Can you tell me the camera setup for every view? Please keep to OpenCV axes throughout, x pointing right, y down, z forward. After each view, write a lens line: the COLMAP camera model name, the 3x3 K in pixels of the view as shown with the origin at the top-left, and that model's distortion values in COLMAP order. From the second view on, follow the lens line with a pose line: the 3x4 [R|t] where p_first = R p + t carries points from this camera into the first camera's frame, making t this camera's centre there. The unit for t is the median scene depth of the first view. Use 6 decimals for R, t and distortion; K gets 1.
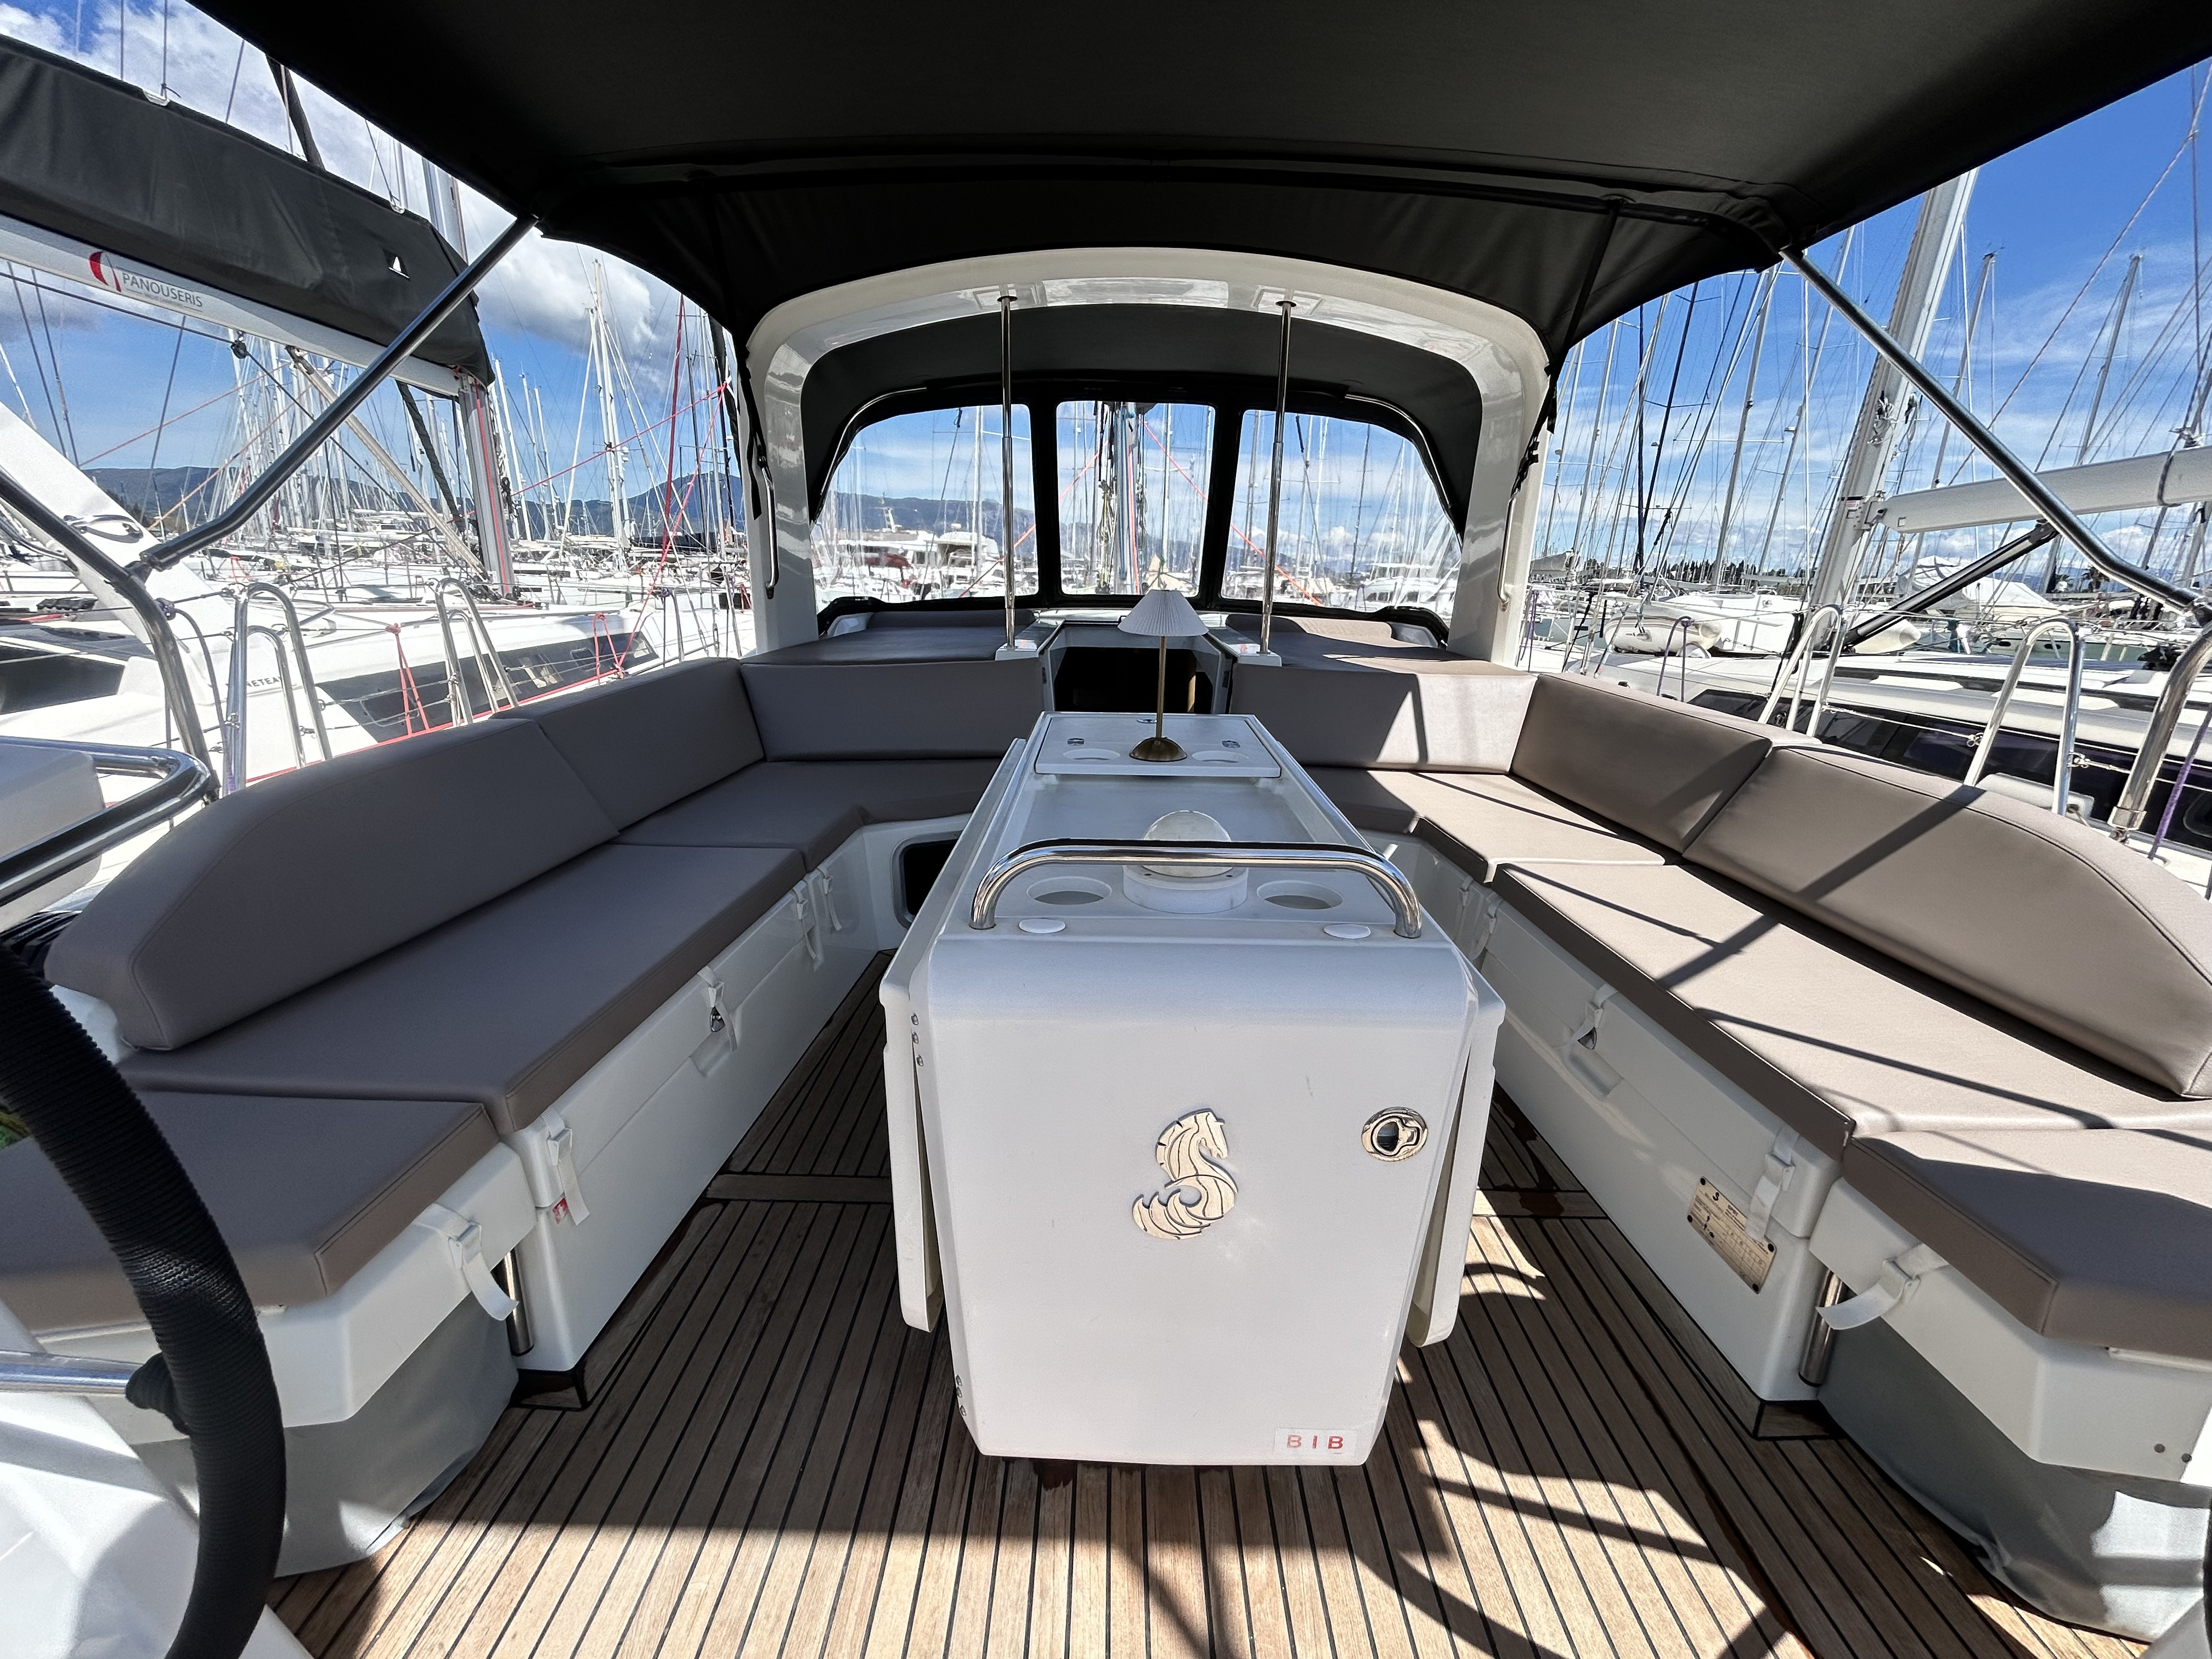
lens RADIAL K [[896.8, 0, 1106.0], [0, 896.8, 829.5], [0, 0, 1]] dist [0.003093, -0.000869]
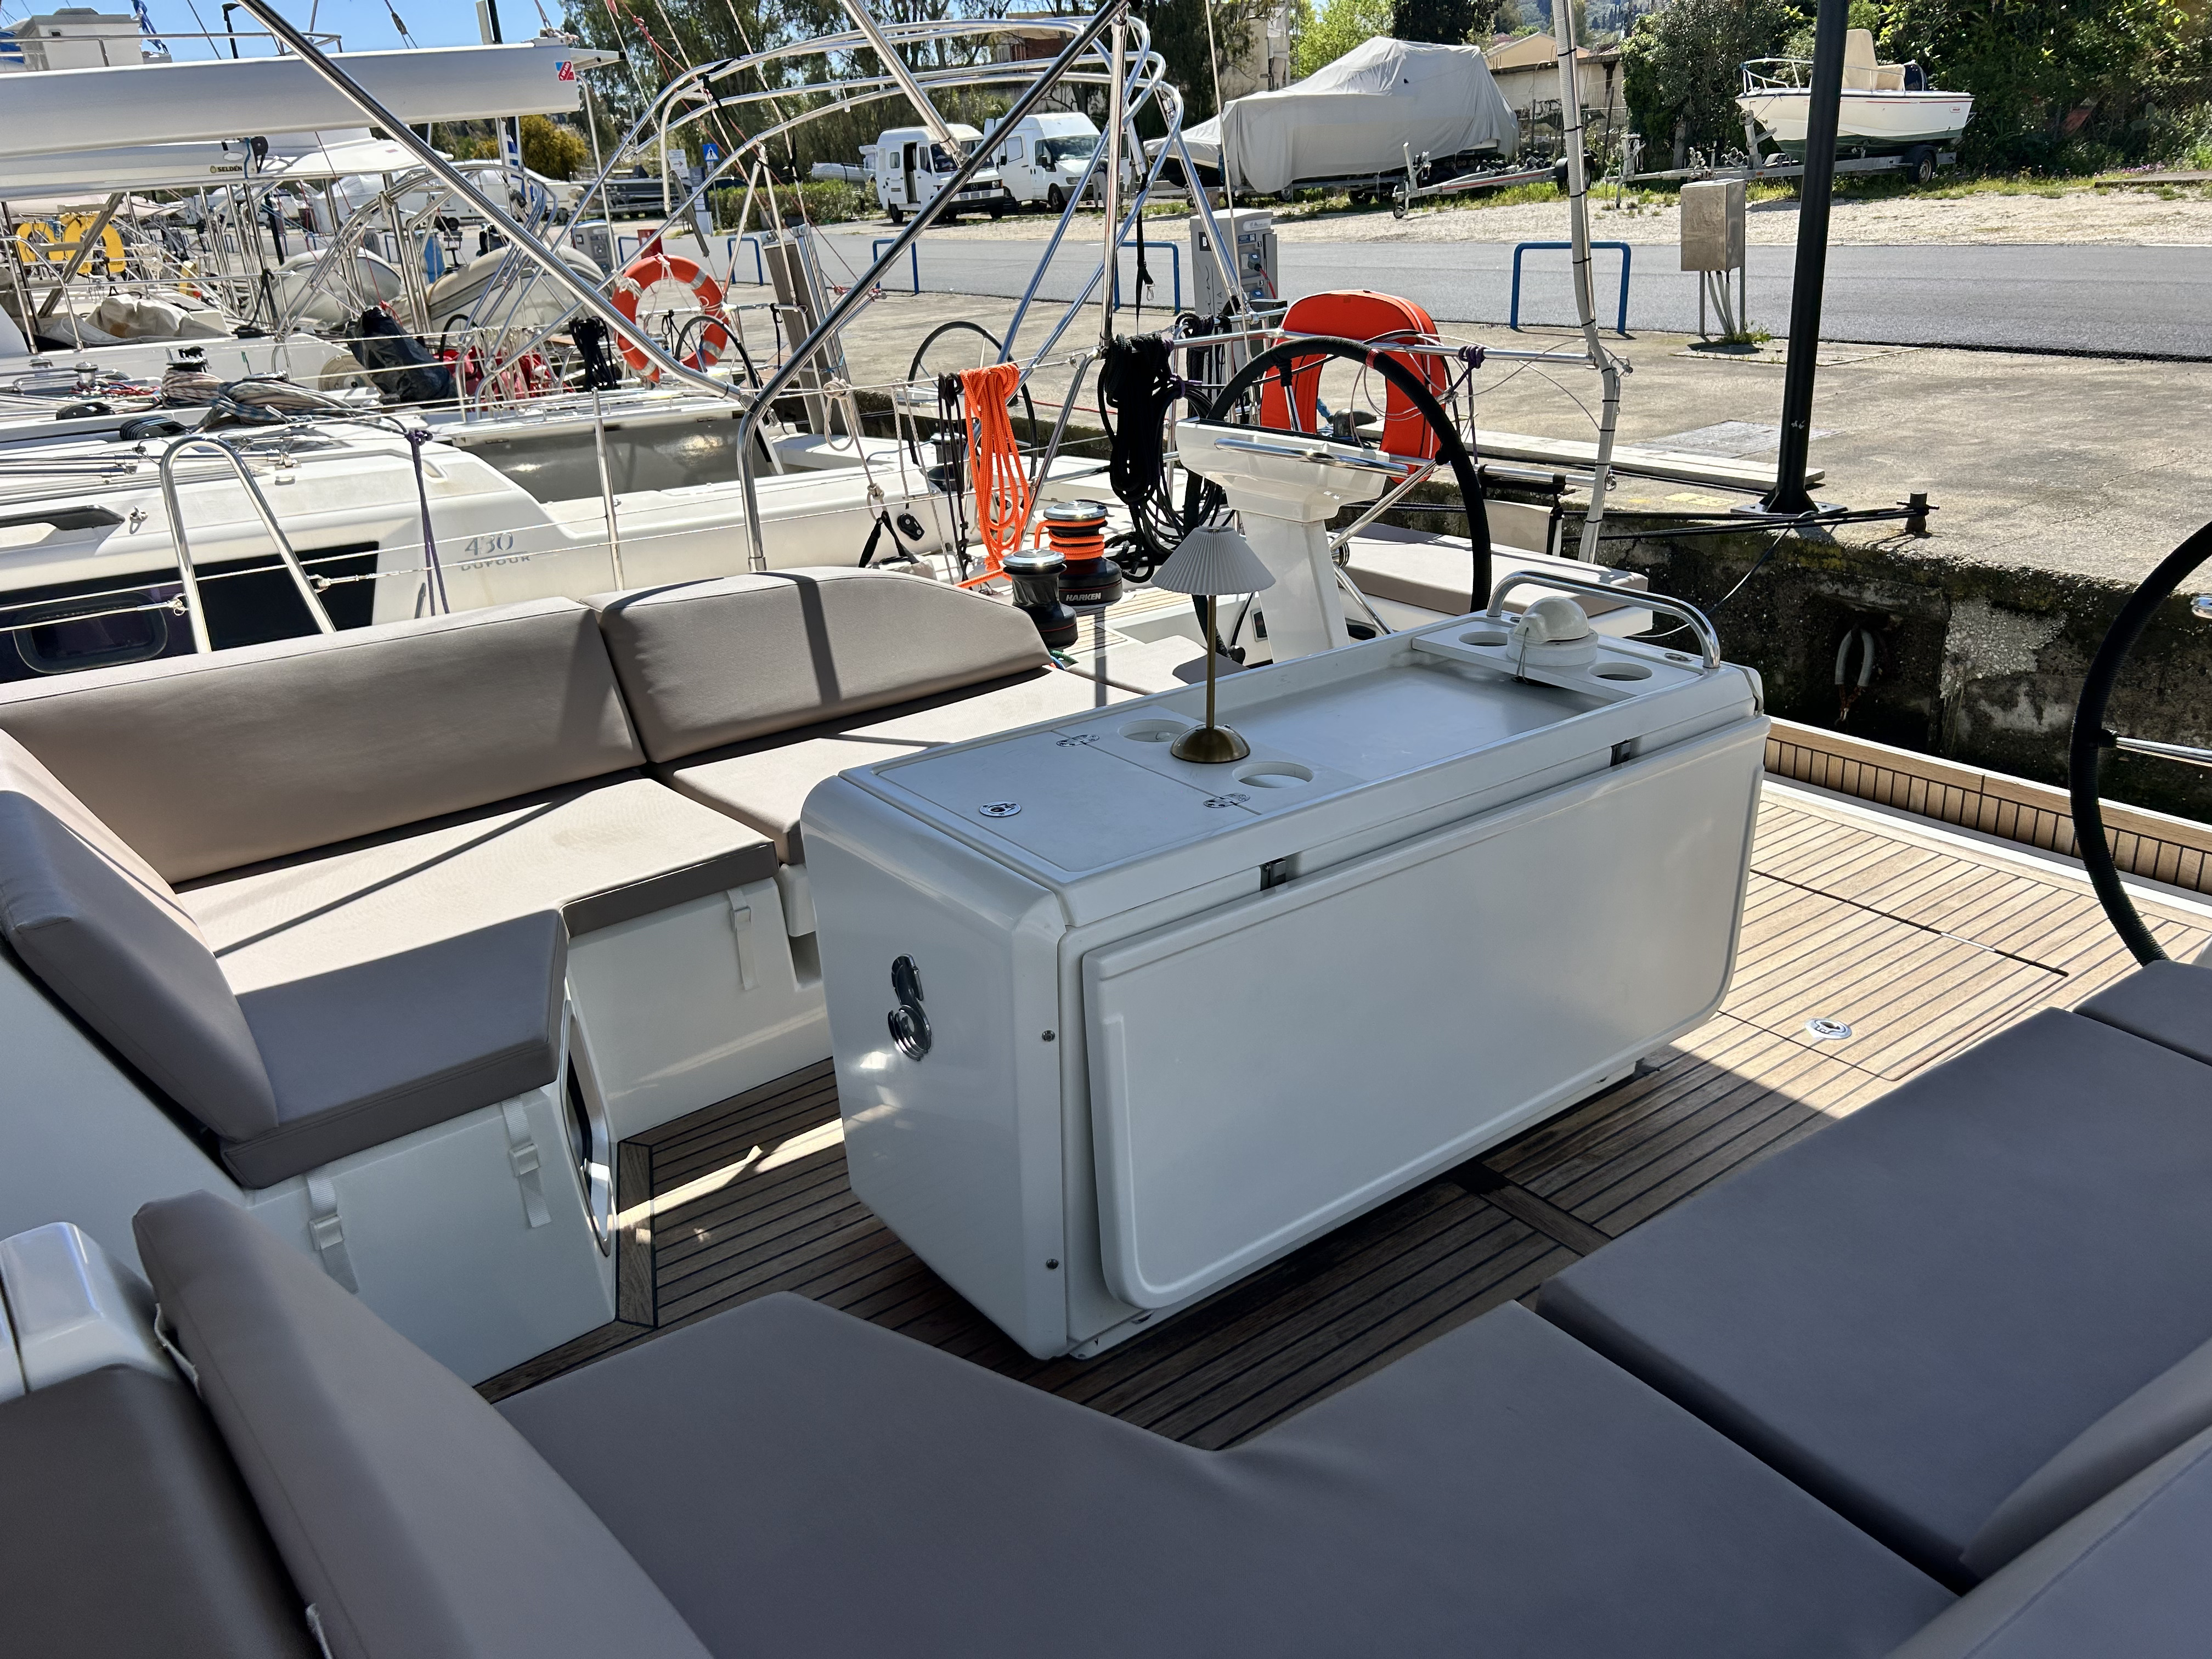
lens RADIAL K [[1683.7, 0, 1106.0], [0, 1683.7, 829.5], [0, 0, 1]] dist [0.008129, -0.005164]
pose [[-0.624510, -0.289446, 0.725402, -0.526306], [0.233589, 0.817057, 0.527118, -0.455151], [-0.745267, 0.498637, -0.442649, 1.021788]]
